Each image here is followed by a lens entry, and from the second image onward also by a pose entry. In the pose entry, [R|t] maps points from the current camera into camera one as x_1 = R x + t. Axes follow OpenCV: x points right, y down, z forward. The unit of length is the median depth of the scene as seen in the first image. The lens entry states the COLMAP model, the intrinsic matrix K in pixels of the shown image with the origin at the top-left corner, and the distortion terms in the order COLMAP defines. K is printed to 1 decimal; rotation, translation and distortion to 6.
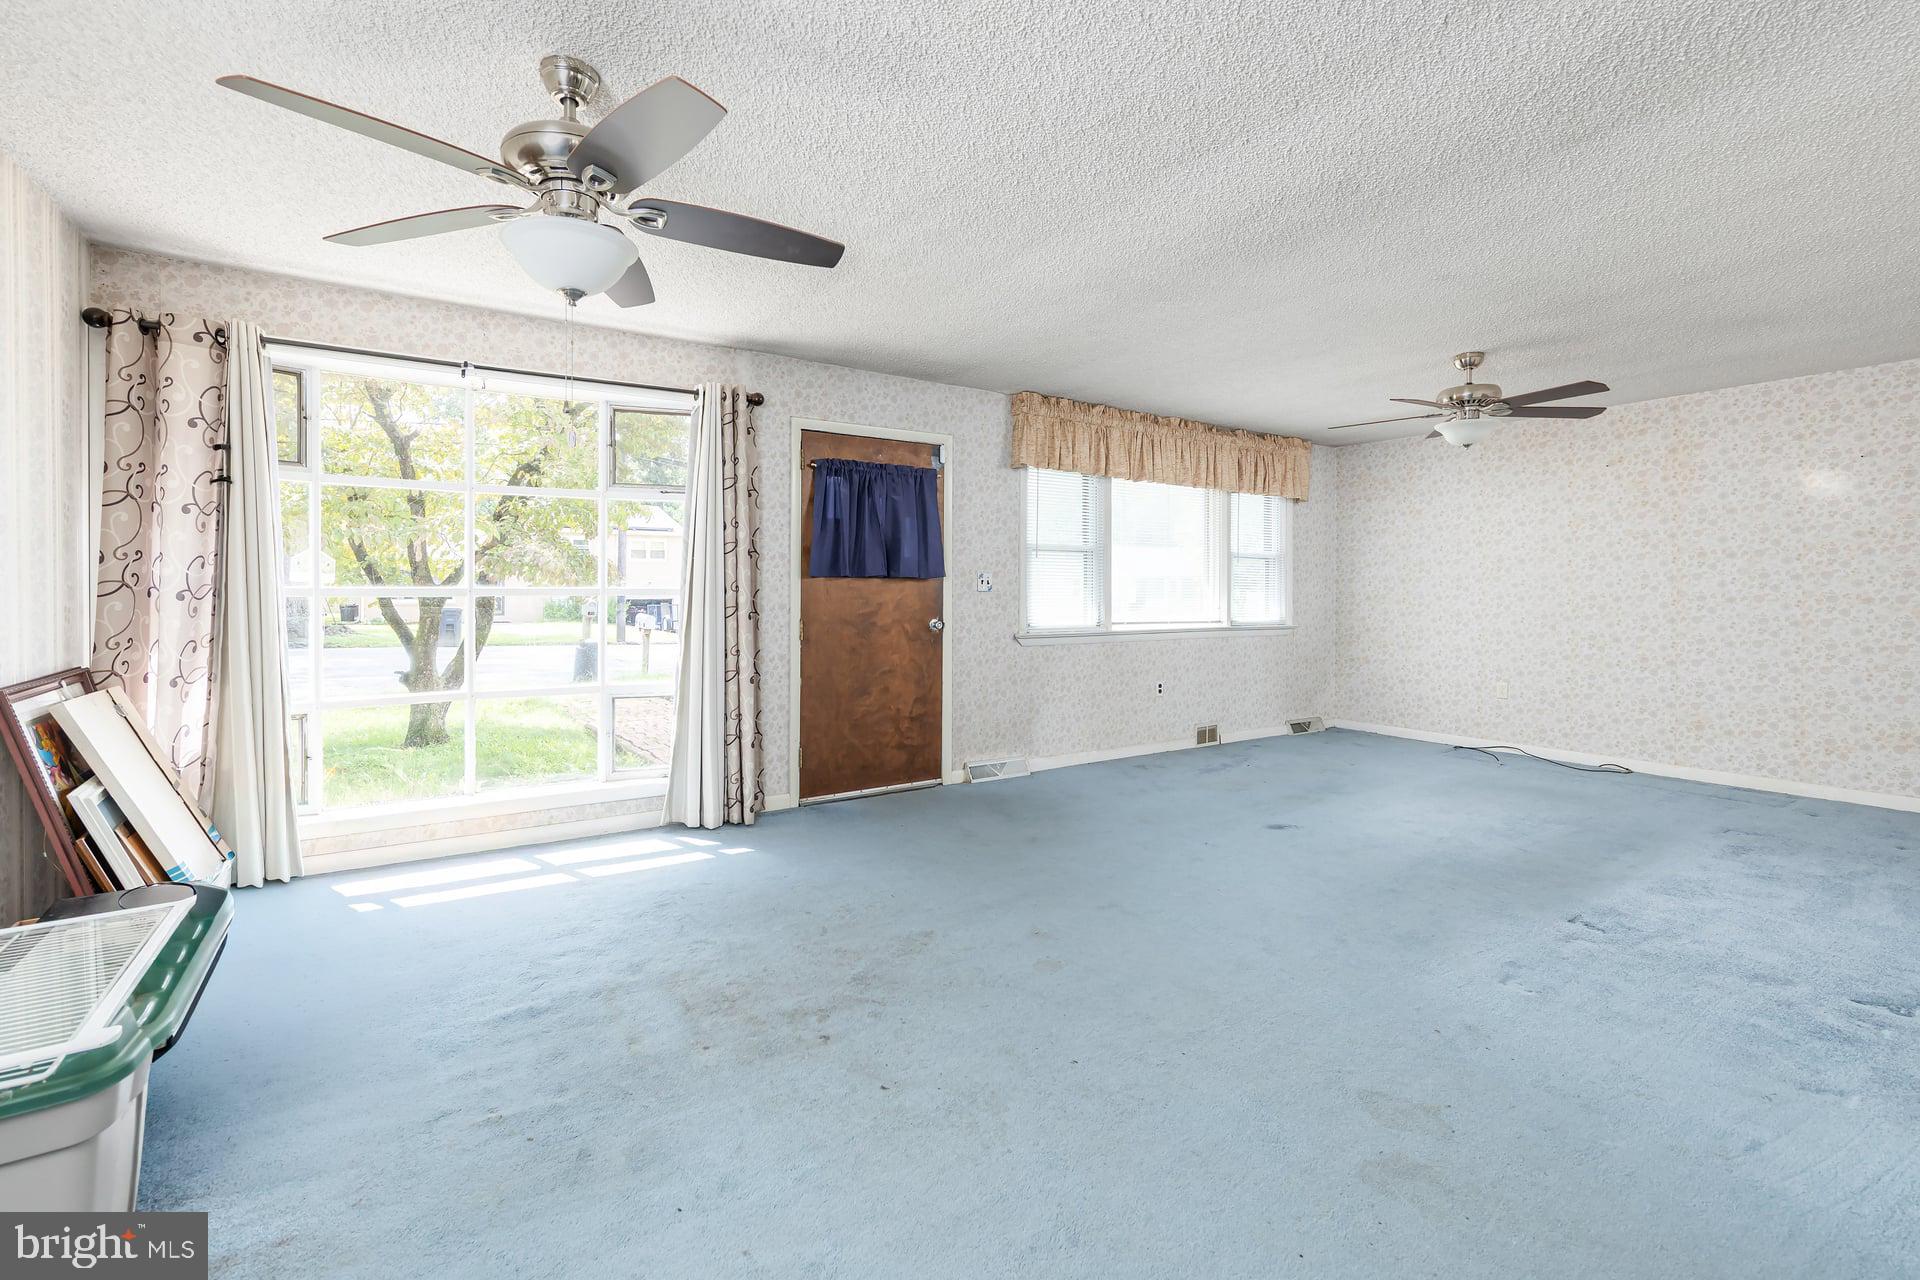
lens RADIAL K [[841.8, 0, 923.6], [0, 841.8, 618.0], [0, 0, 1]] dist [0.003043, -0.000261]
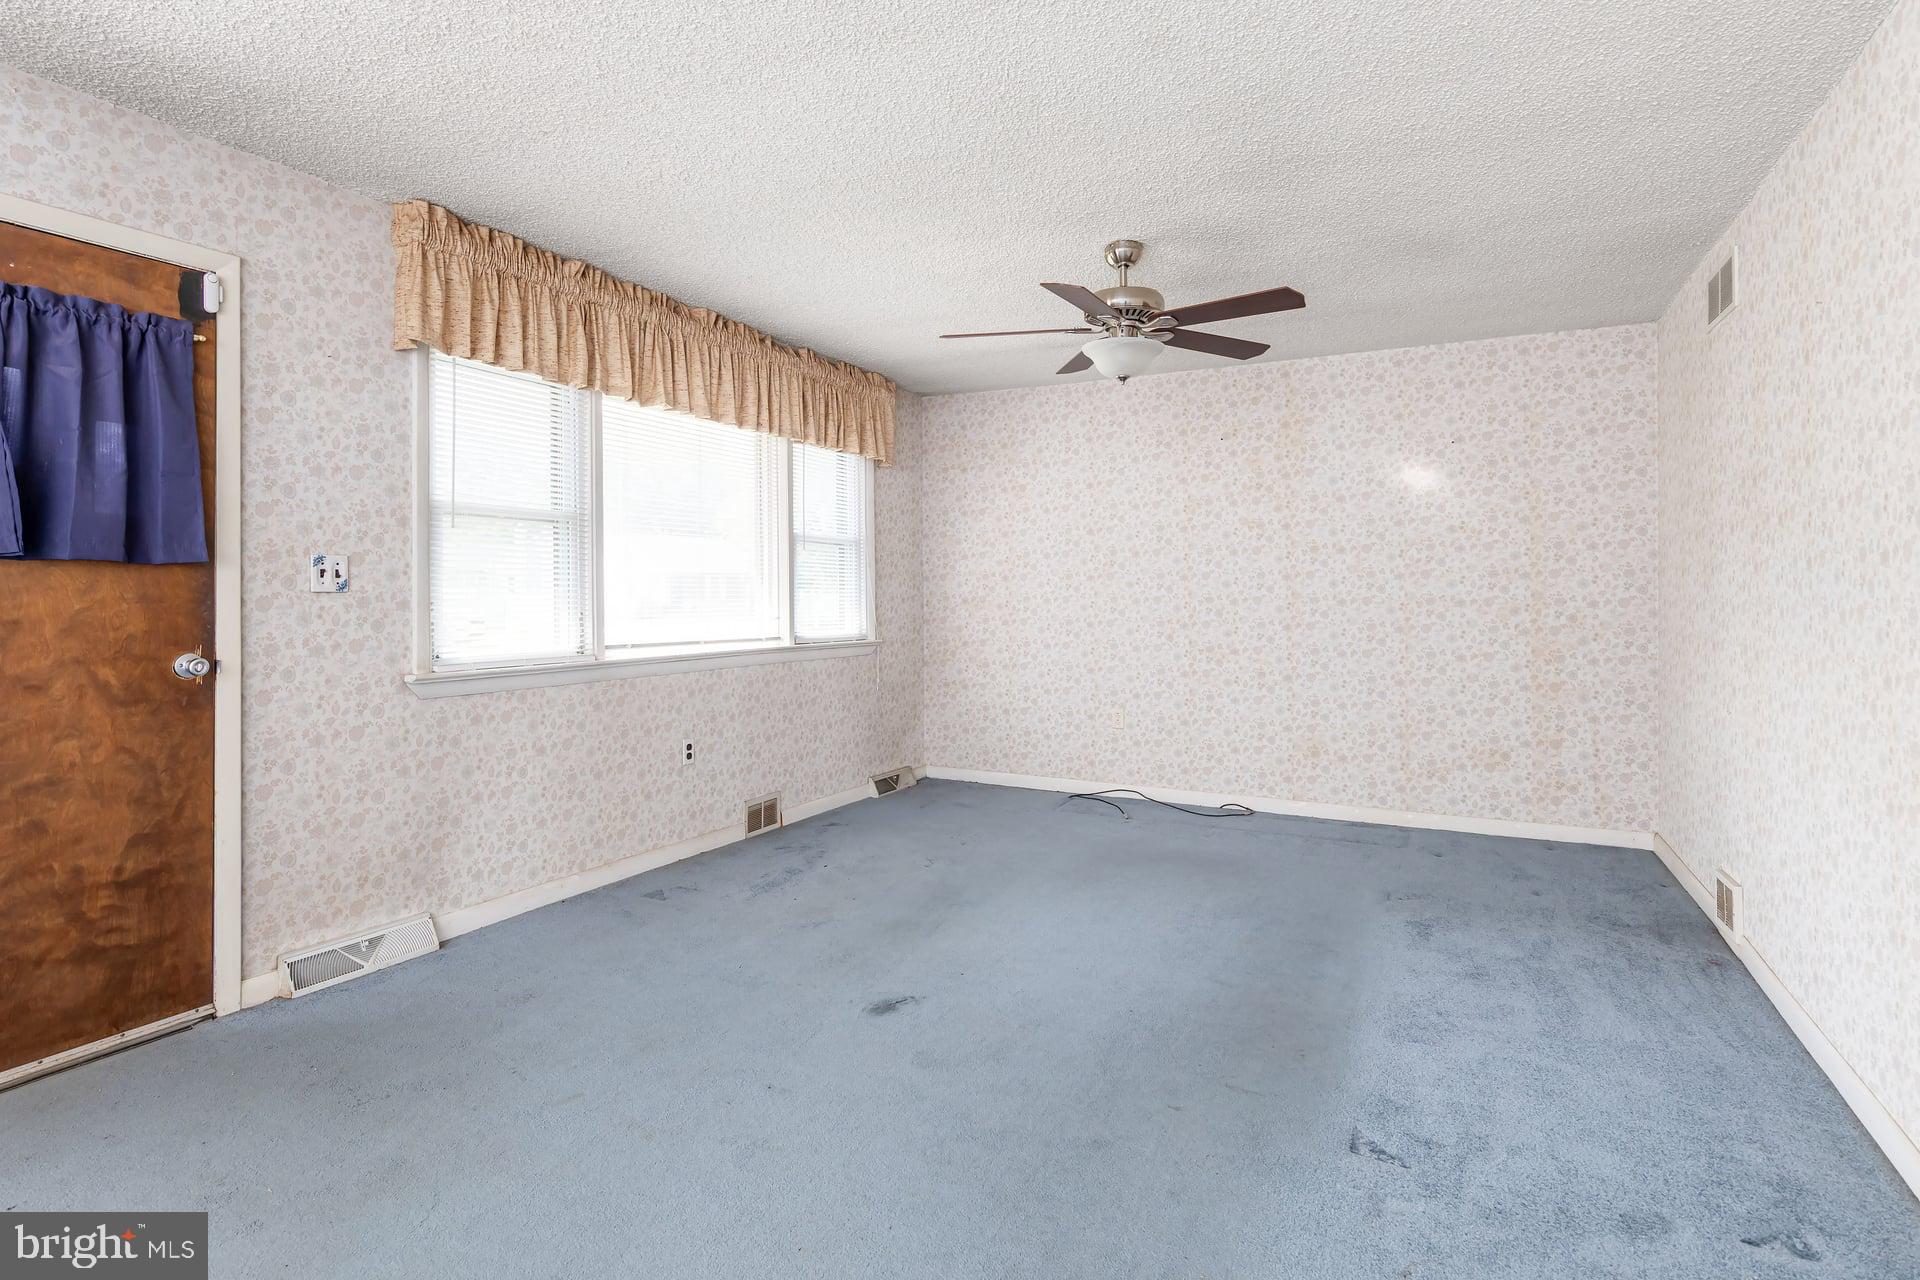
lens RADIAL K [[1987.9, 0, 960.4], [0, 1987.9, 639.2], [0, 0, 1]] dist [-0.003753, 0.000000]
pose [[0.912633, -0.008555, 0.408689, -0.106887], [0.011955, 0.999912, -0.005765, 0.010983], [-0.408604, 0.010147, 0.912655, -0.331018]]
